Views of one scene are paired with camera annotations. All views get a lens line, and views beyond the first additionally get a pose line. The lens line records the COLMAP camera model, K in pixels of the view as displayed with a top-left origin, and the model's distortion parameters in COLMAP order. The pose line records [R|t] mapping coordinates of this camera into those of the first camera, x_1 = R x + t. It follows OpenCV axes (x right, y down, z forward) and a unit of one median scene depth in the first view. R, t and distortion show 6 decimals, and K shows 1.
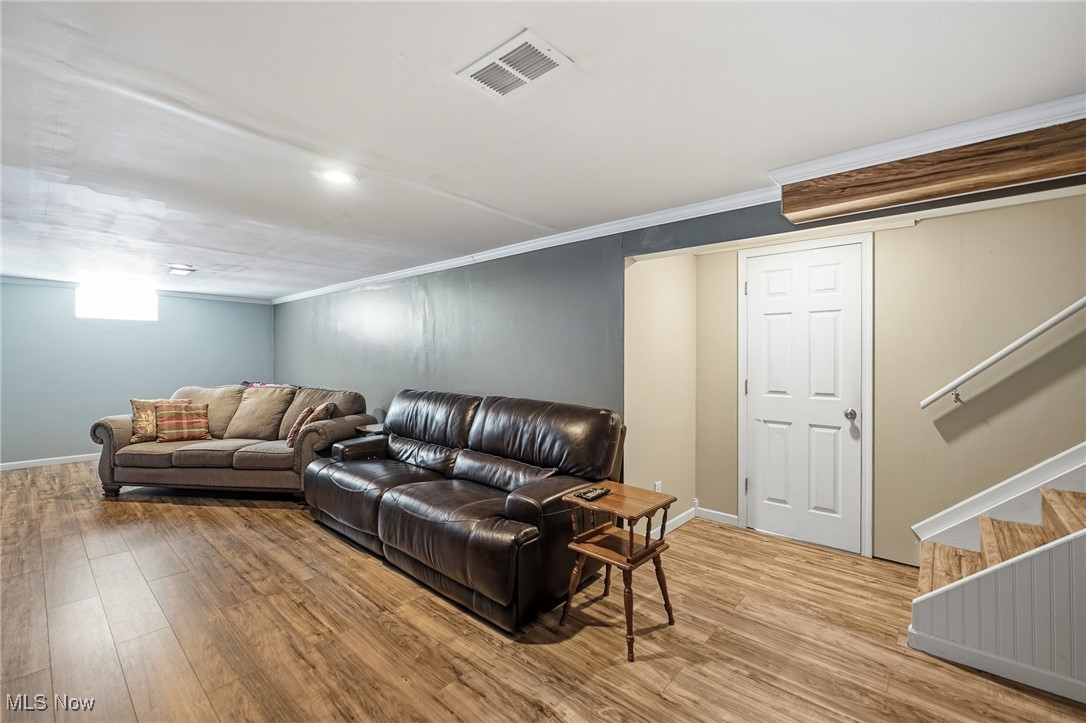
lens RADIAL K [[452.0, 0, 538.5], [0, 452.0, 358.6], [0, 0, 1]] dist [-0.000582, 0.000300]
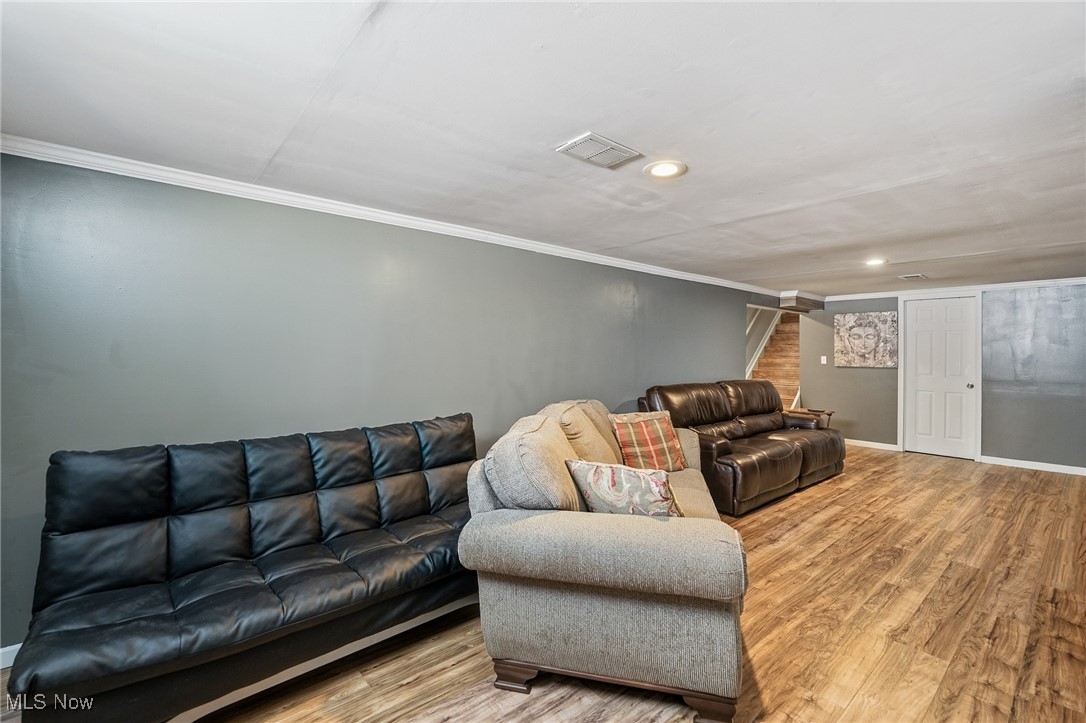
lens RADIAL K [[452.0, 0, 538.1], [0, 452.0, 358.7], [0, 0, 1]] dist [-0.000582, 0.000300]
pose [[0.164864, -0.016696, 0.986175, -1.646926], [-0.009854, 0.999779, 0.018574, -0.021477], [-0.986267, -0.012780, 0.164663, 1.336290]]
